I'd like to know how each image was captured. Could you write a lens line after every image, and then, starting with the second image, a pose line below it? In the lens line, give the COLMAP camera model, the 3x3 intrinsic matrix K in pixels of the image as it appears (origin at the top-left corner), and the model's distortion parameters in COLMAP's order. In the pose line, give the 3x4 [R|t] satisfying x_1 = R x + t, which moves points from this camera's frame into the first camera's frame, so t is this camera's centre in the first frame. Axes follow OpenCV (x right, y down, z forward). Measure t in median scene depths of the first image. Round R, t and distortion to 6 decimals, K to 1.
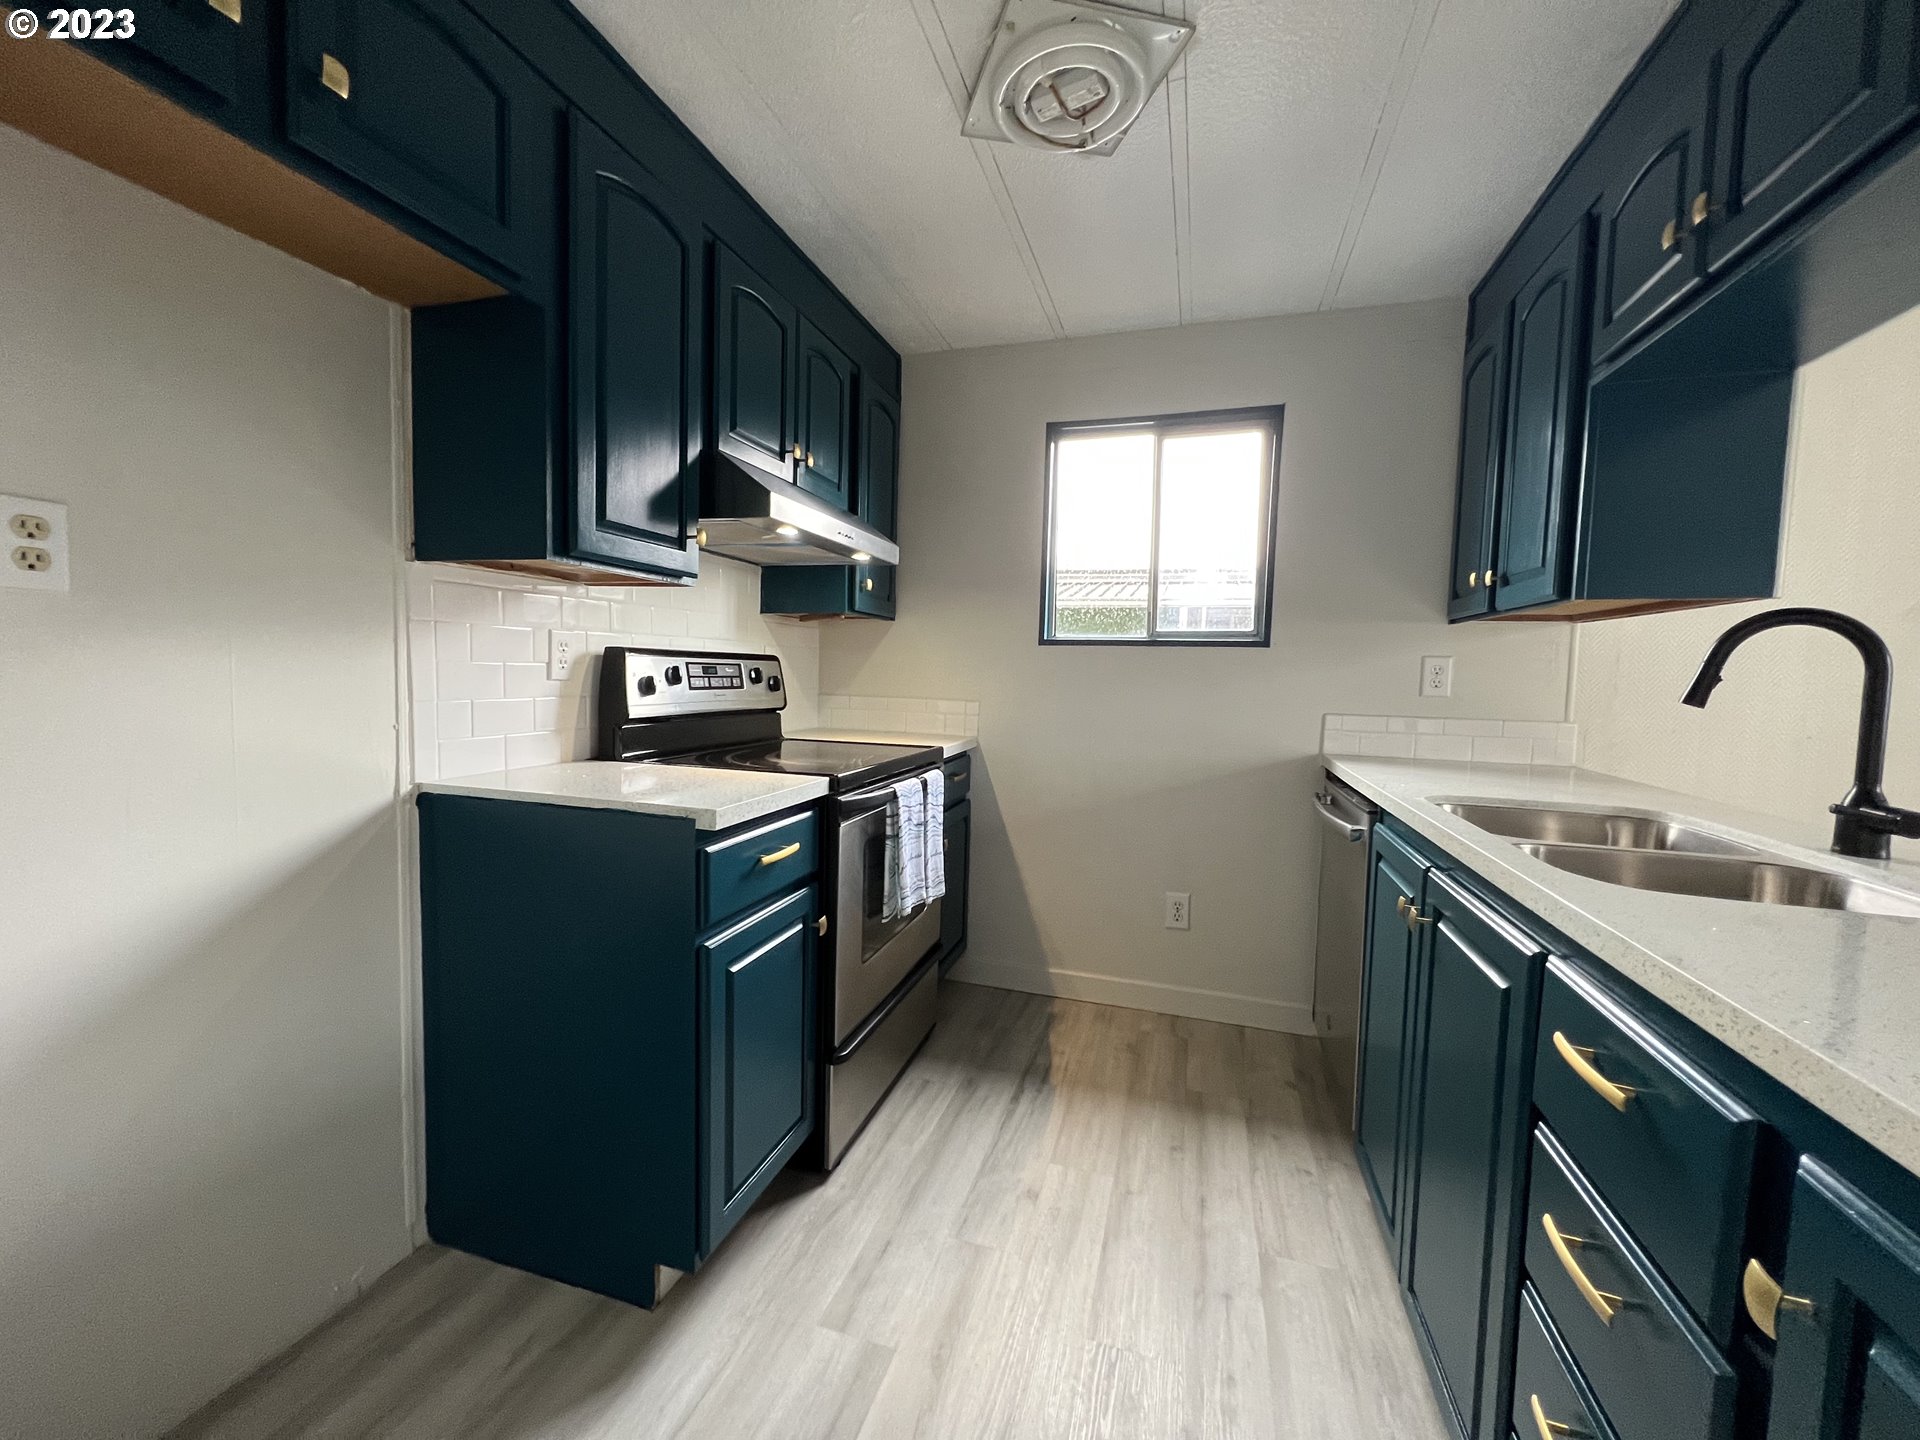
lens RADIAL K [[769.2, 0, 960.0], [0, 769.2, 720.0], [0, 0, 1]] dist [-0.000268, -0.000411]
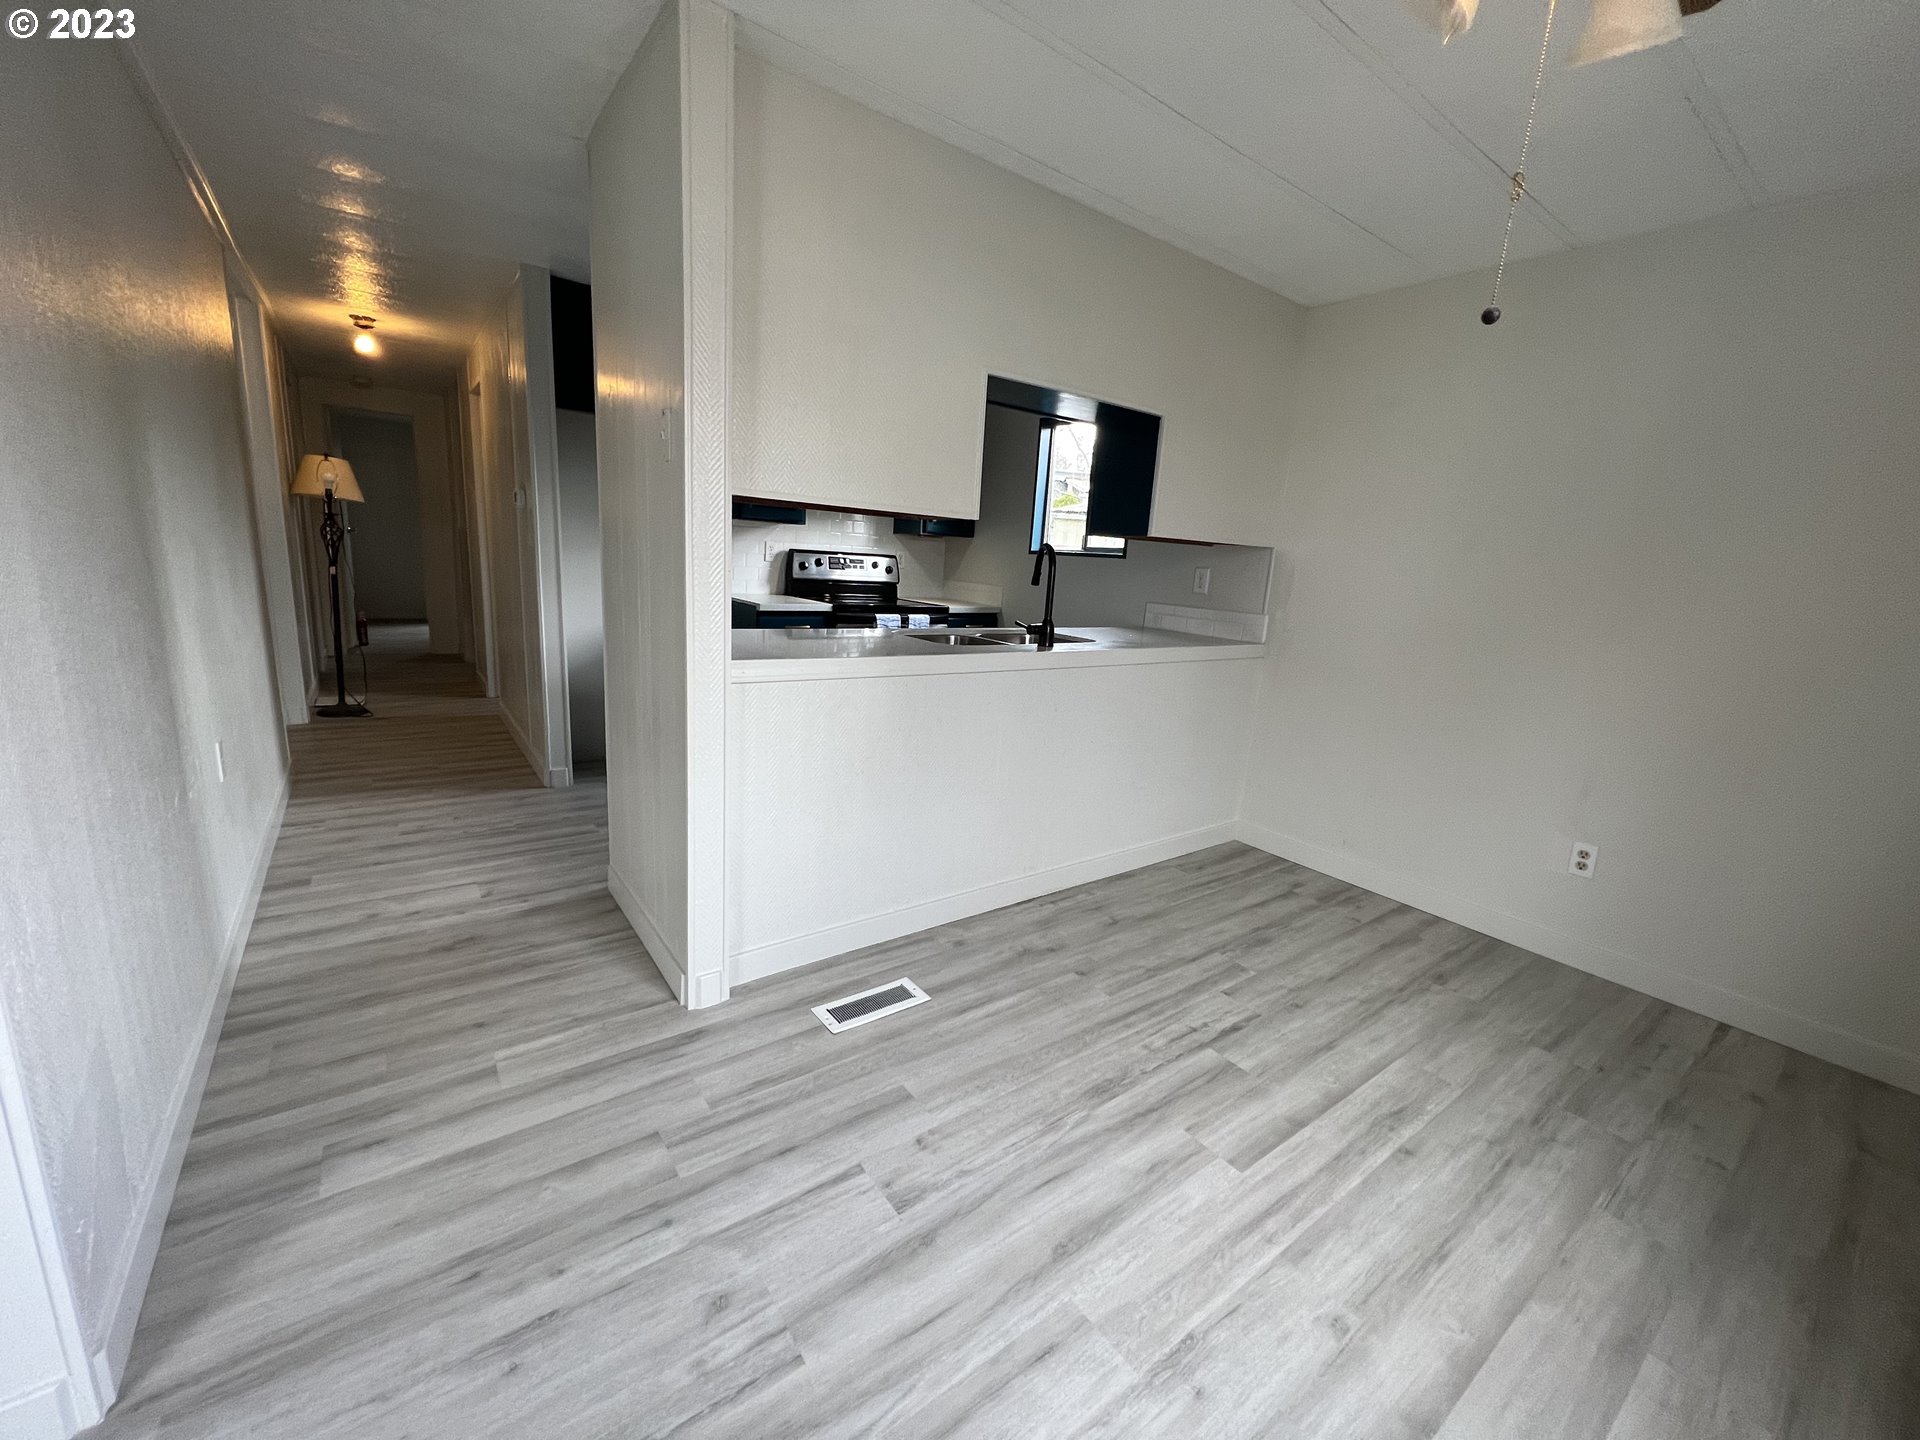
lens RADIAL K [[769.2, 0, 960.0], [0, 769.2, 720.0], [0, 0, 1]] dist [-0.000268, -0.000411]
pose [[0.808715, 0.152000, -0.568221, 1.260669], [-0.081231, 0.985638, 0.148049, 0.031341], [0.582564, -0.073572, 0.809448, -0.617341]]
